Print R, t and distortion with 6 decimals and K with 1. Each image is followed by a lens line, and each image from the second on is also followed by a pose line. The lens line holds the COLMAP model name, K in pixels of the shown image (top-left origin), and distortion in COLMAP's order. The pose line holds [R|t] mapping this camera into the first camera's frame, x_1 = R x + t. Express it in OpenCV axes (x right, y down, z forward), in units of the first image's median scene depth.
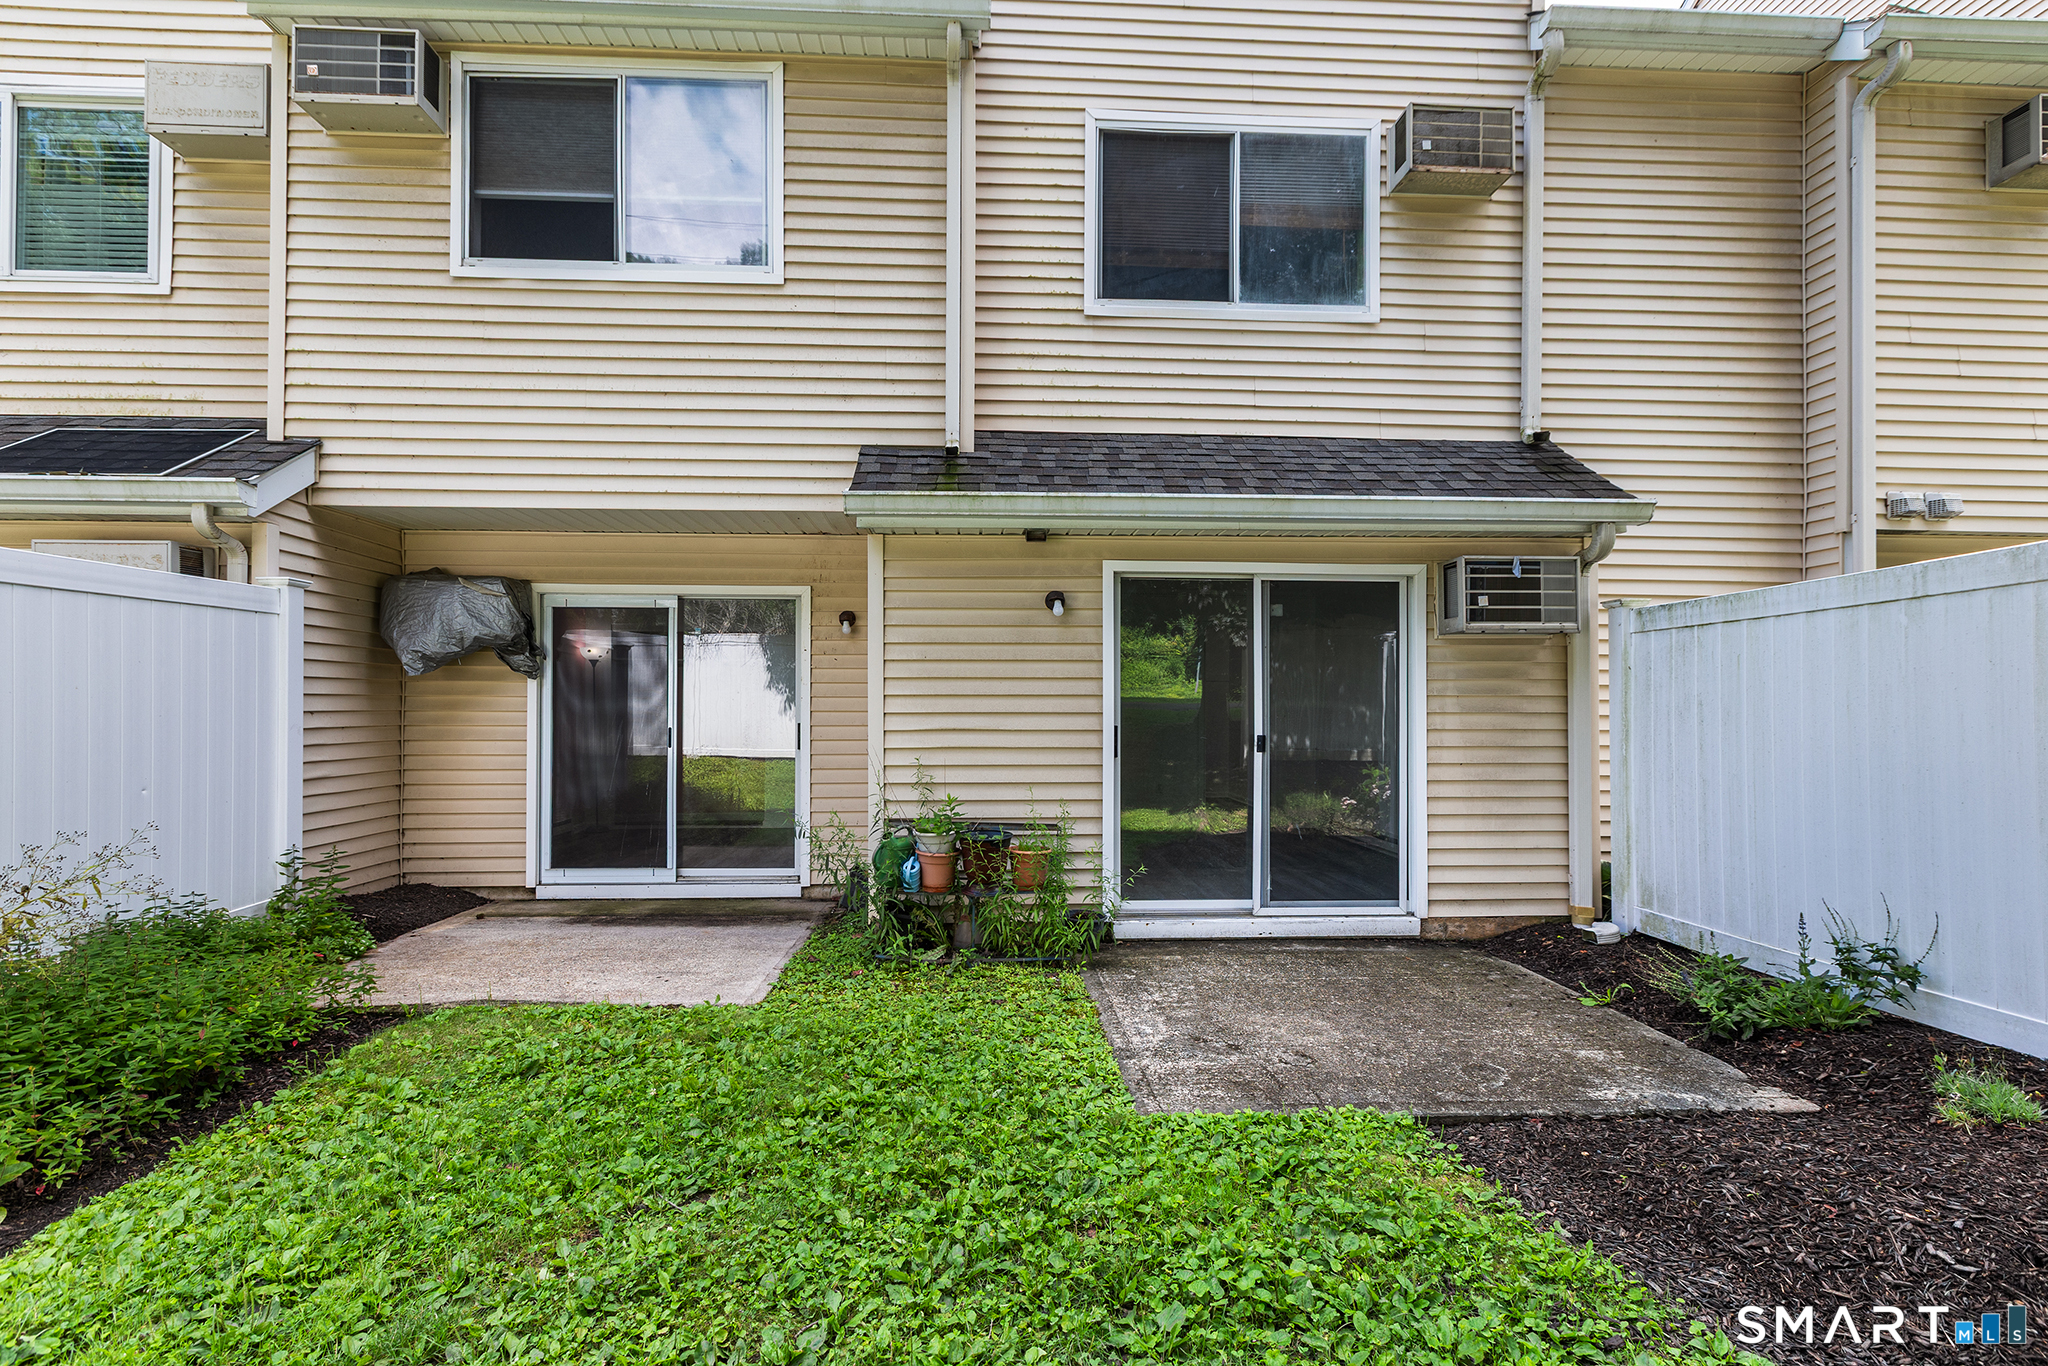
lens RADIAL K [[928.1, 0, 1014.1], [0, 928.1, 698.6], [0, 0, 1]] dist [-0.000067, 0.000774]
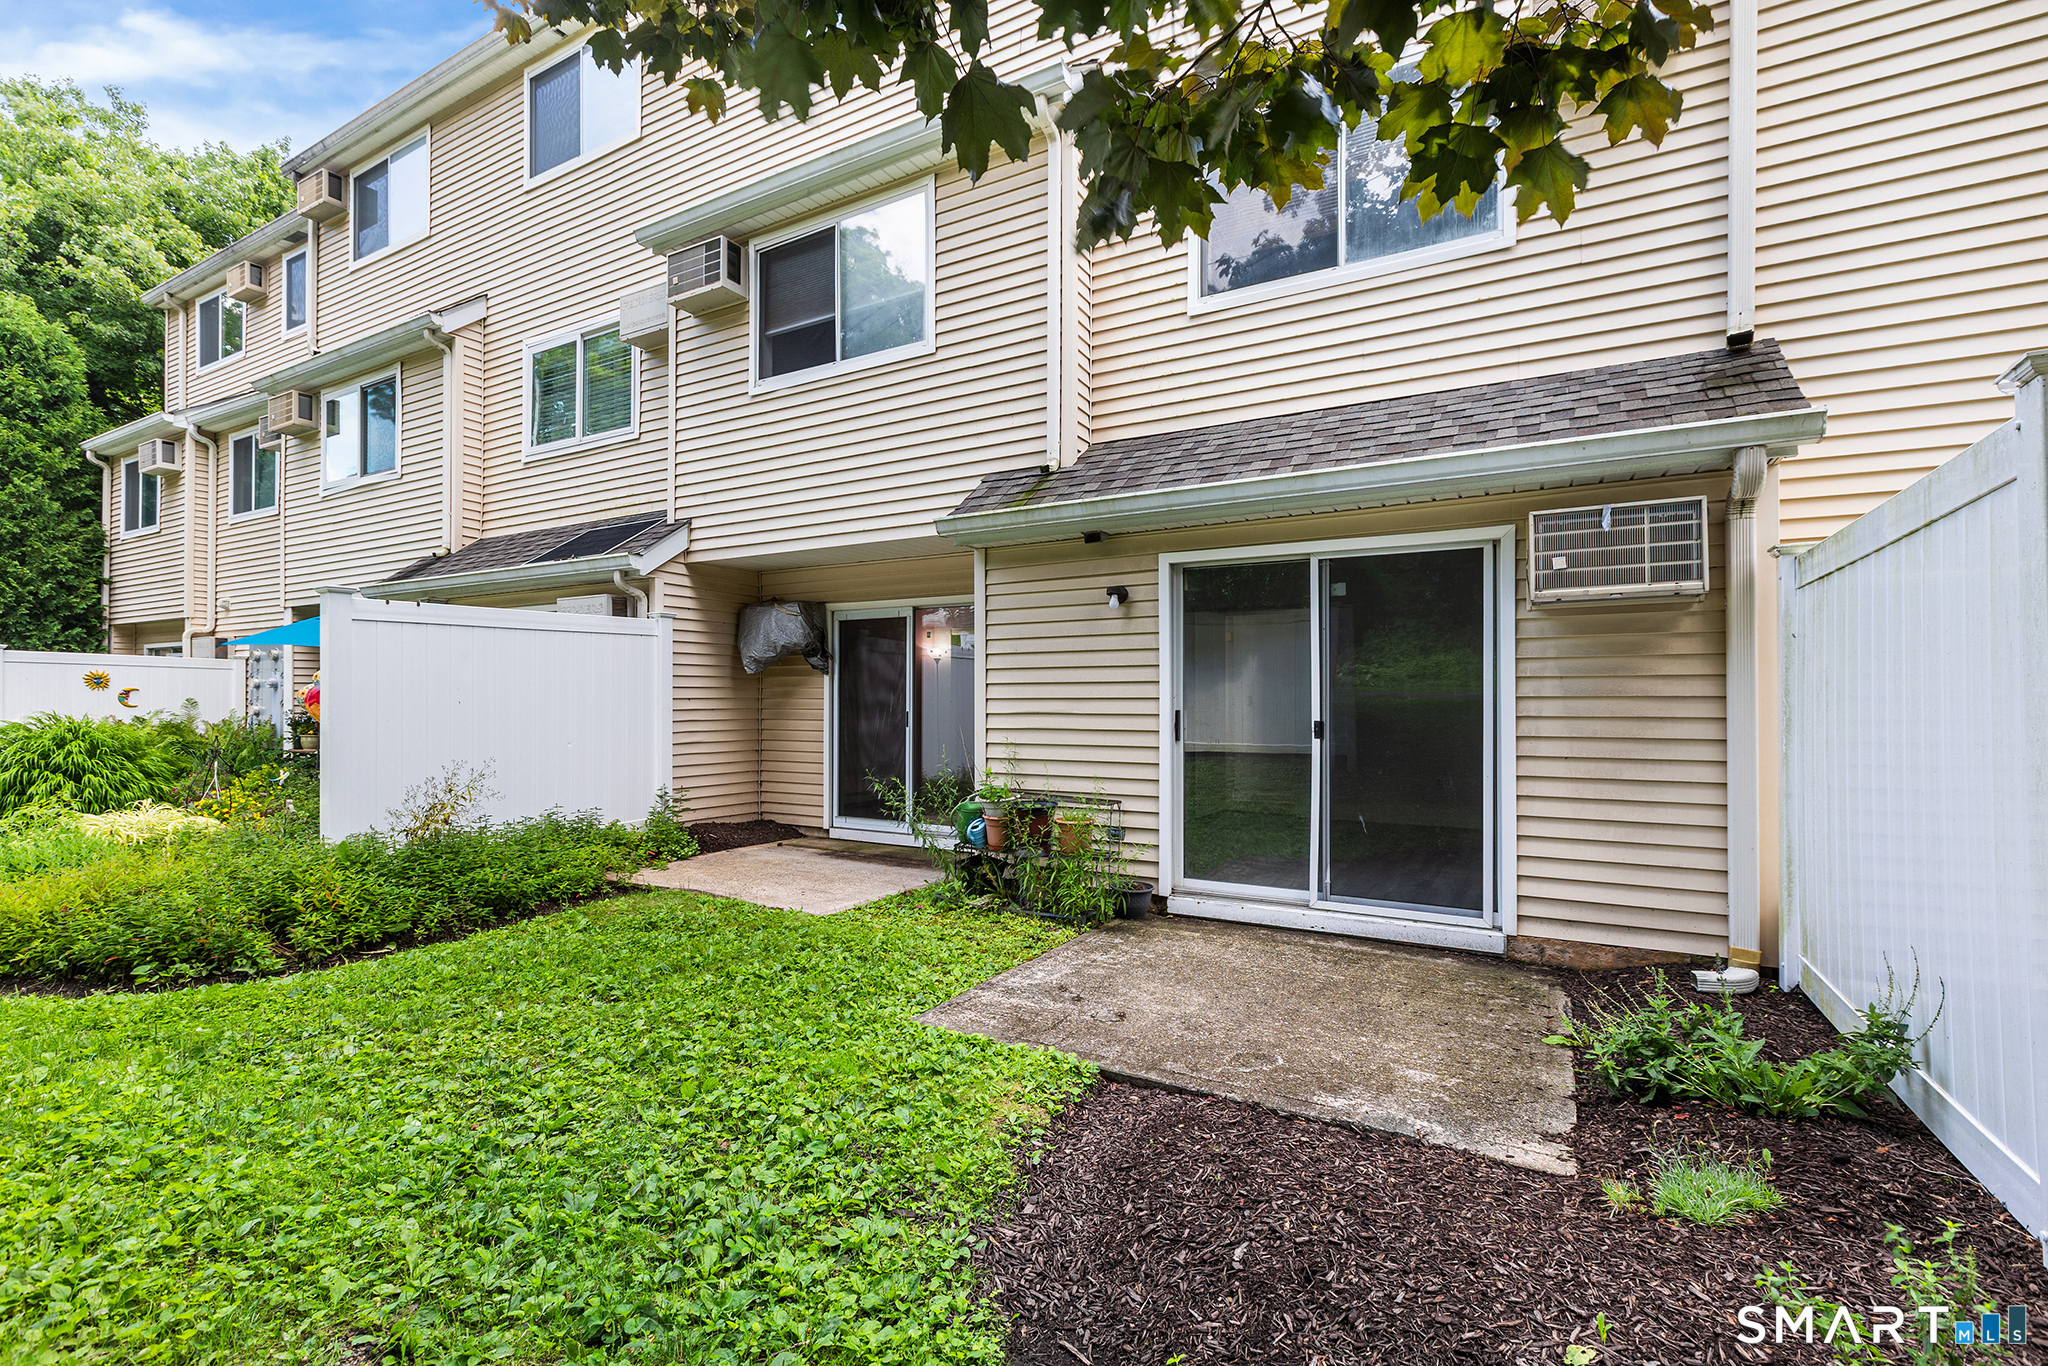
lens RADIAL K [[928.1, 0, 1008.6], [0, 928.1, 687.5], [0, 0, 1]] dist [-0.000067, 0.000774]
pose [[0.833213, -0.009040, -0.552879, 0.529489], [0.008286, 0.999958, -0.003863, 0.005979], [0.552891, -0.001362, 0.833253, 0.023489]]
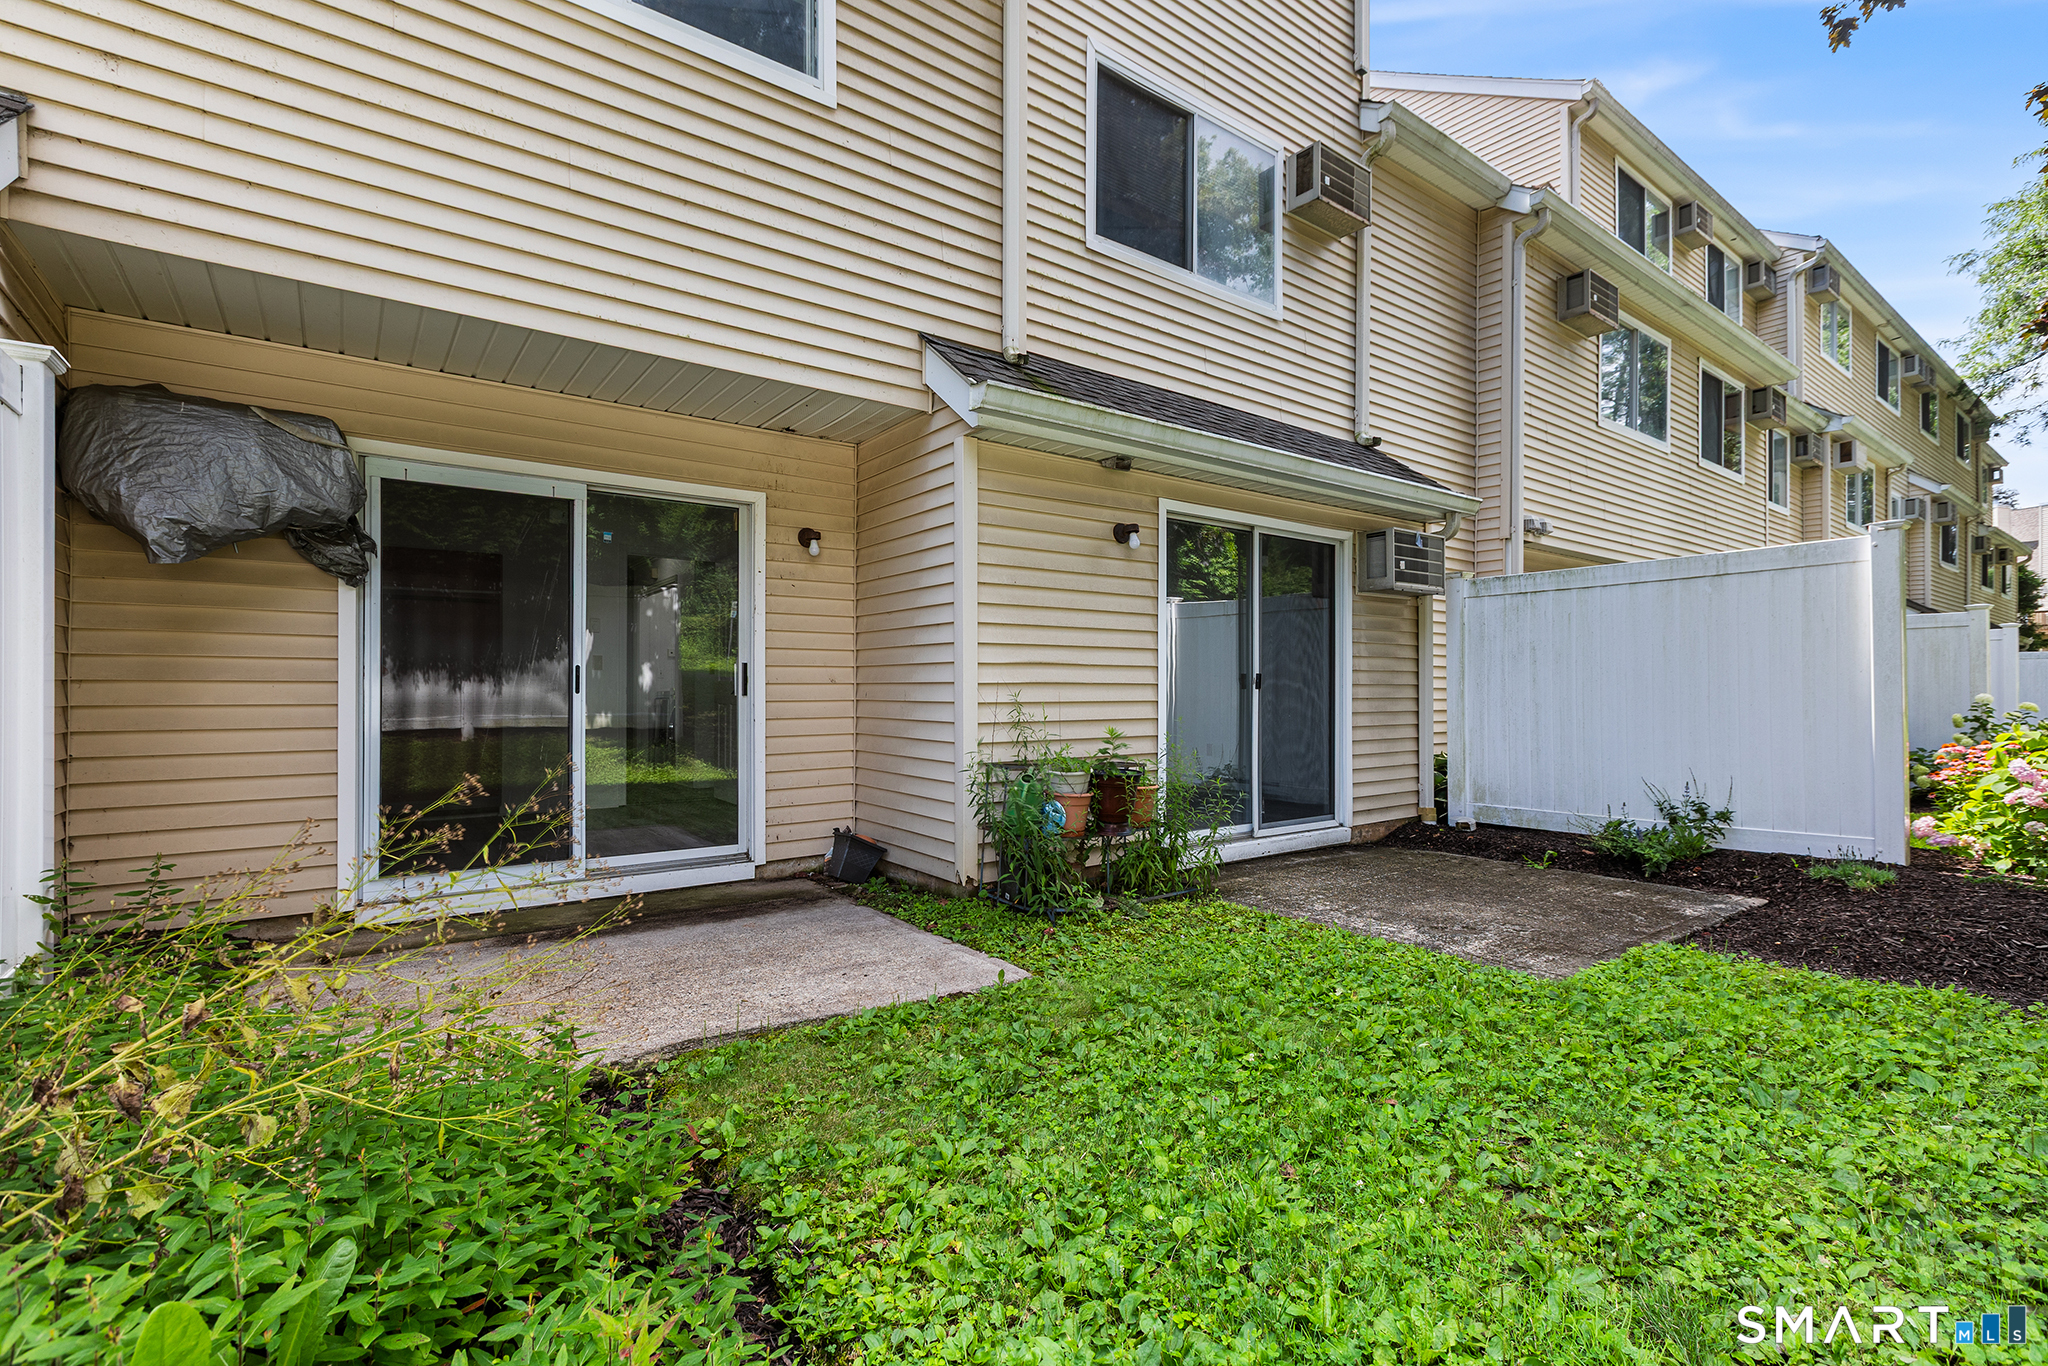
lens RADIAL K [[928.1, 0, 1016.0], [0, 928.1, 688.4], [0, 0, 1]] dist [-0.000067, 0.000774]
pose [[0.829095, 0.000374, 0.559108, -0.587272], [-0.004396, 0.999973, 0.005849, 0.051859], [-0.559091, -0.007308, 0.829074, 0.248252]]
